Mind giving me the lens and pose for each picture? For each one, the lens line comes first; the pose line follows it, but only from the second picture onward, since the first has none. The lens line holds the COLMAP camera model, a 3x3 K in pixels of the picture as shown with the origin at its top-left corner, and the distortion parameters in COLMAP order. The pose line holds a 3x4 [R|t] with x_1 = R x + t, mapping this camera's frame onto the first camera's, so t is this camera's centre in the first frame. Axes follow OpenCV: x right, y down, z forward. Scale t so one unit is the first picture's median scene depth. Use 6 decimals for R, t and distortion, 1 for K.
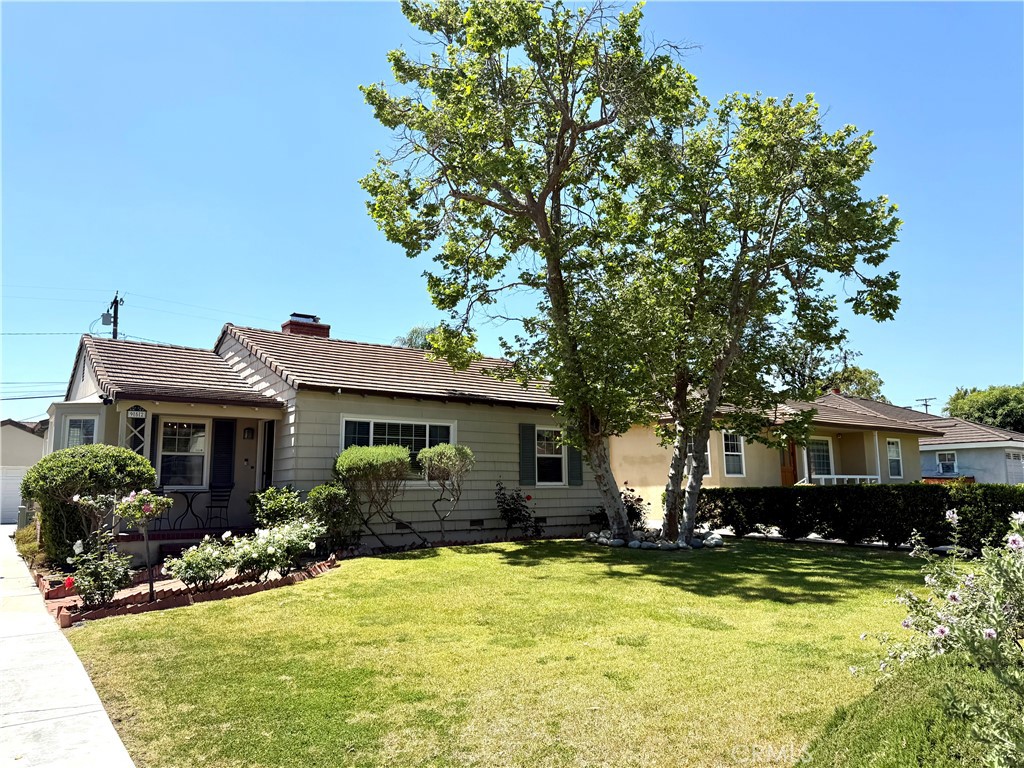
lens RADIAL K [[727.2, 0, 509.9], [0, 727.2, 383.6], [0, 0, 1]] dist [0.067601, -0.062134]
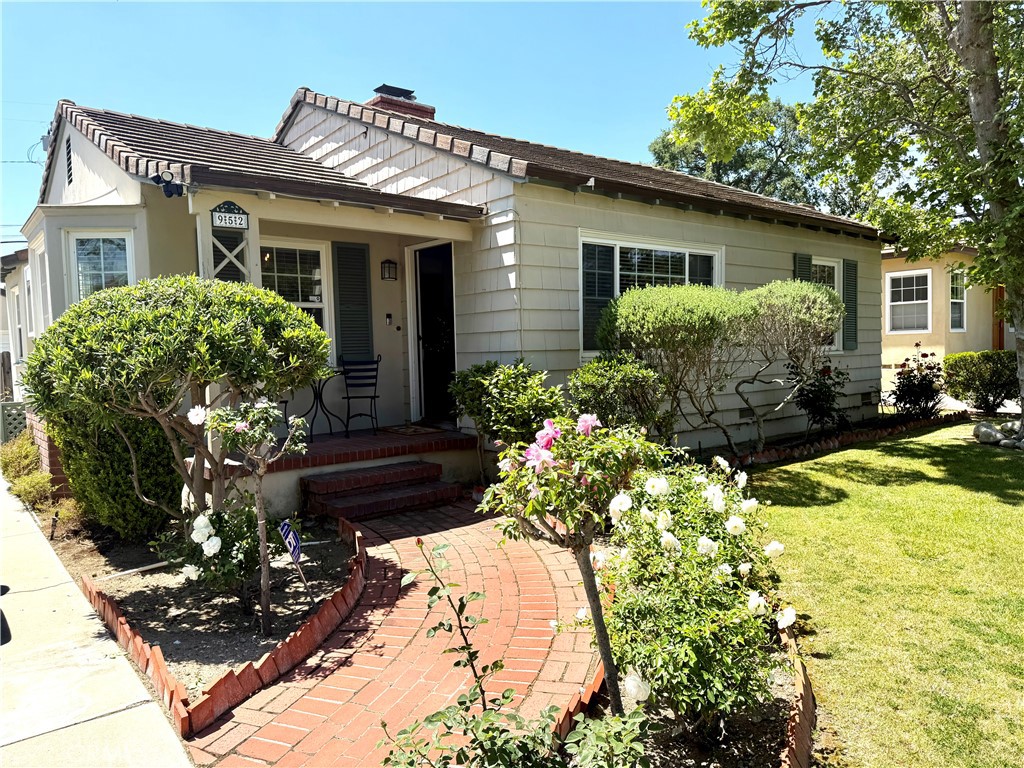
lens RADIAL K [[727.2, 0, 514.4], [0, 727.2, 383.8], [0, 0, 1]] dist [0.067601, -0.062134]
pose [[0.998109, -0.016831, 0.059119, -0.309636], [0.005116, 0.981193, 0.192961, 0.048359], [-0.061255, -0.192294, 0.979424, 0.438785]]
